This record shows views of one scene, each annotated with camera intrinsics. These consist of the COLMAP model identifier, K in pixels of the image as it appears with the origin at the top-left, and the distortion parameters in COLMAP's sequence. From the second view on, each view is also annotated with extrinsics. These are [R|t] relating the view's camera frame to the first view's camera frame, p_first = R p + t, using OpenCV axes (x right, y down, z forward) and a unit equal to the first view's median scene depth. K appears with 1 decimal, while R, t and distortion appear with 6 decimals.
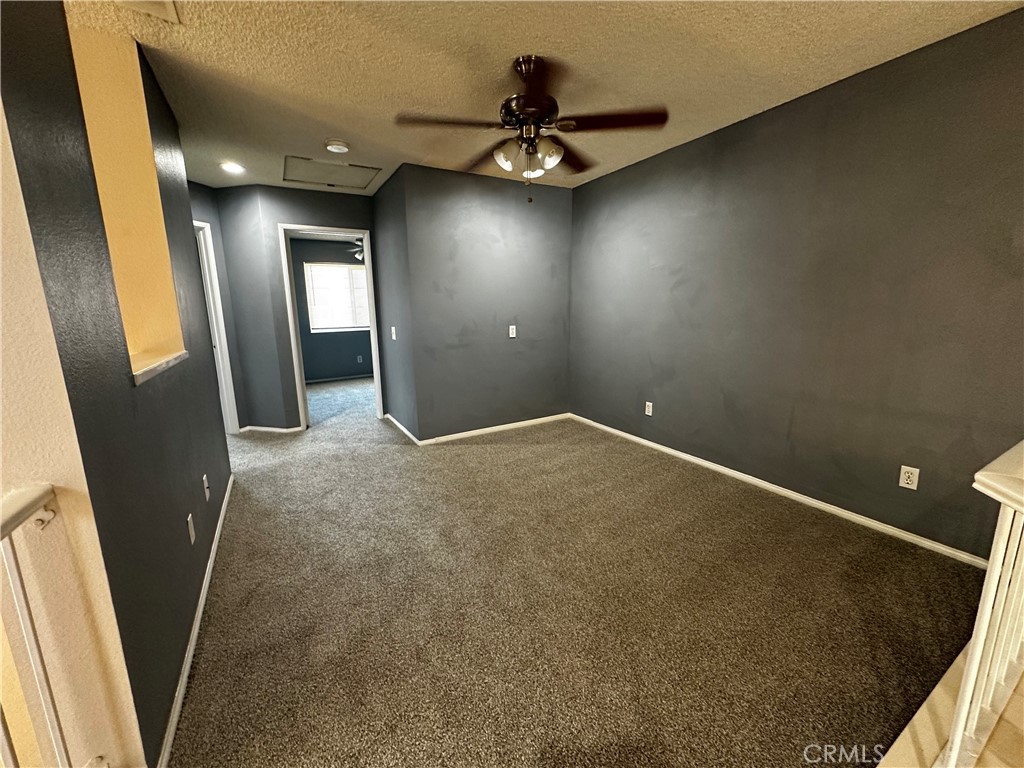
lens RADIAL K [[410.4, 0, 512.0], [0, 410.4, 384.0], [0, 0, 1]] dist [-0.001451, -0.000054]
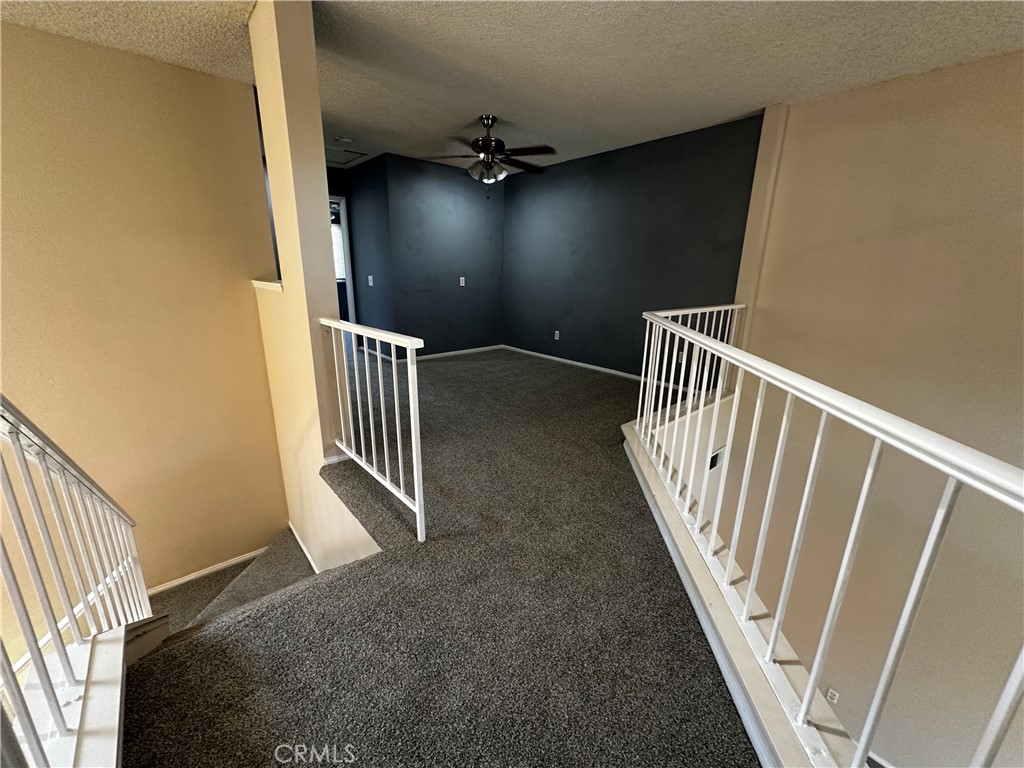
lens RADIAL K [[410.4, 0, 512.0], [0, 410.4, 384.0], [0, 0, 1]] dist [-0.001451, -0.000054]
pose [[0.981332, -0.019431, 0.191339, -0.121704], [0.003444, 0.996499, 0.083537, 0.113852], [-0.192293, -0.081319, 0.977963, -0.463019]]
